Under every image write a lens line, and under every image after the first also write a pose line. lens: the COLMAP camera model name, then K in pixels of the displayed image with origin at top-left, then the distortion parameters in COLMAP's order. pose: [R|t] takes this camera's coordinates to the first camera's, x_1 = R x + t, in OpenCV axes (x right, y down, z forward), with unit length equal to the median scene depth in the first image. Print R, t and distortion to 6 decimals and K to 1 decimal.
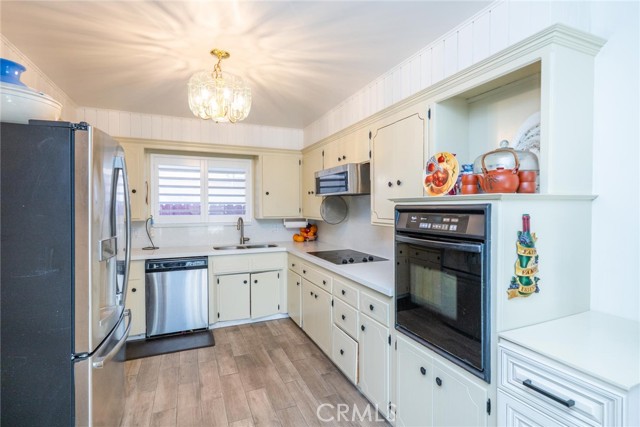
lens RADIAL K [[306.8, 0, 310.2], [0, 306.8, 211.9], [0, 0, 1]] dist [-0.005251, 0.003883]
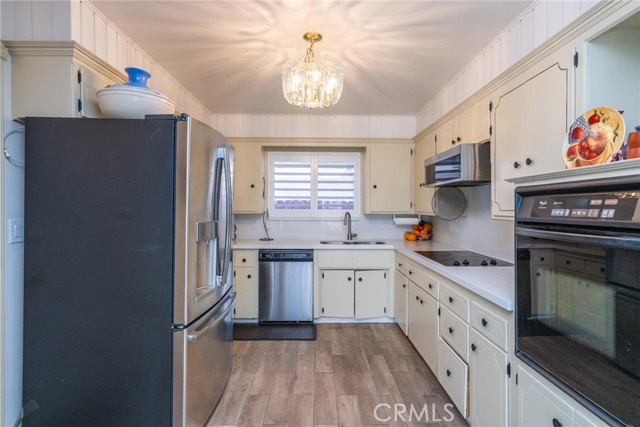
lens RADIAL K [[306.8, 0, 322.4], [0, 306.8, 208.3], [0, 0, 1]] dist [-0.005251, 0.003883]
pose [[0.930244, 0.010608, -0.366788, 0.085822], [-0.017816, 0.999709, -0.016273, 0.036945], [0.366508, 0.021673, 0.930162, 0.107188]]
